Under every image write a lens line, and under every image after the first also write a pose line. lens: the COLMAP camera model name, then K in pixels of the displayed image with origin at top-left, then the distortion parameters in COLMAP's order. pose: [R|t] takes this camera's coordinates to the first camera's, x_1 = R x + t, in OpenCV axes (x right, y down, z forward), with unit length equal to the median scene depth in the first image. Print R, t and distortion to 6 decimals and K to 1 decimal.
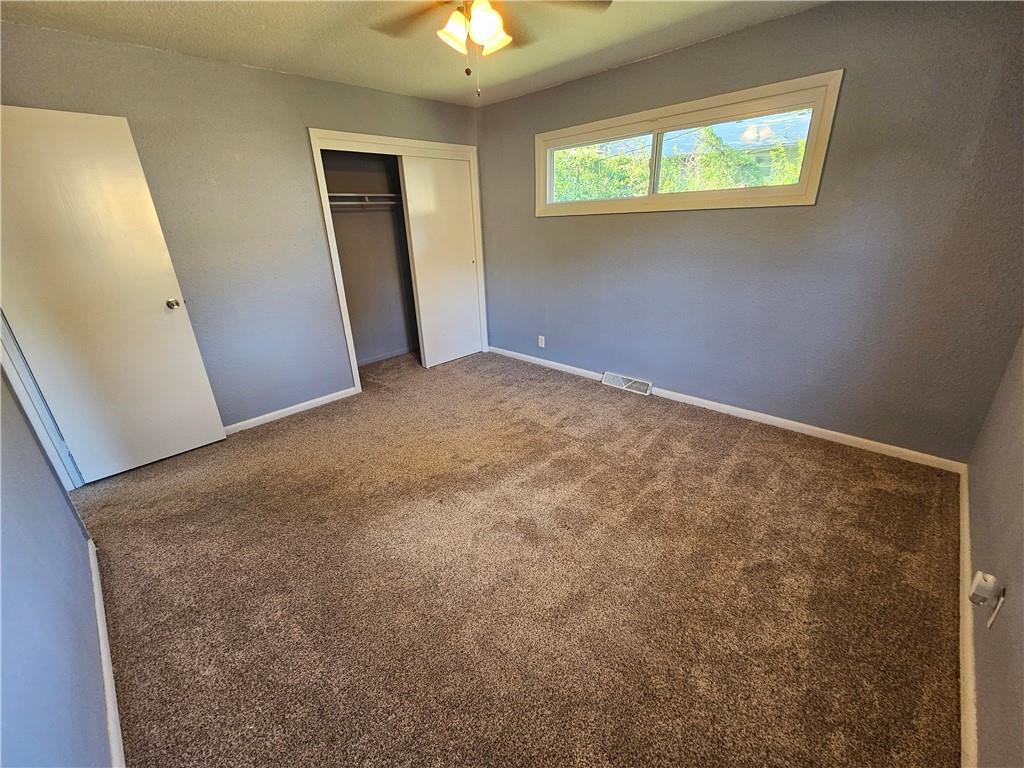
lens RADIAL K [[426.7, 0, 508.5], [0, 426.7, 381.6], [0, 0, 1]] dist [-0.002525, 0.000638]
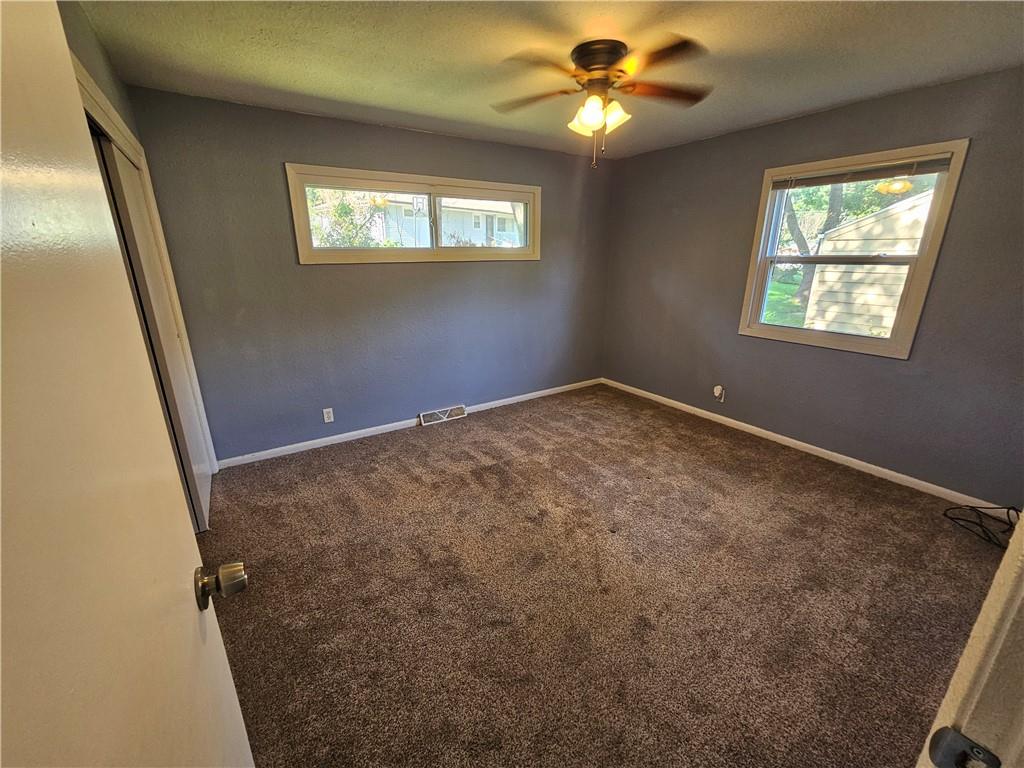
lens RADIAL K [[426.7, 0, 505.0], [0, 426.7, 379.9], [0, 0, 1]] dist [-0.002525, 0.000638]
pose [[0.220051, -0.249184, 0.943125, -0.731737], [0.342445, 0.925024, 0.164502, -0.215827], [-0.913405, 0.286770, 0.288885, 0.554502]]
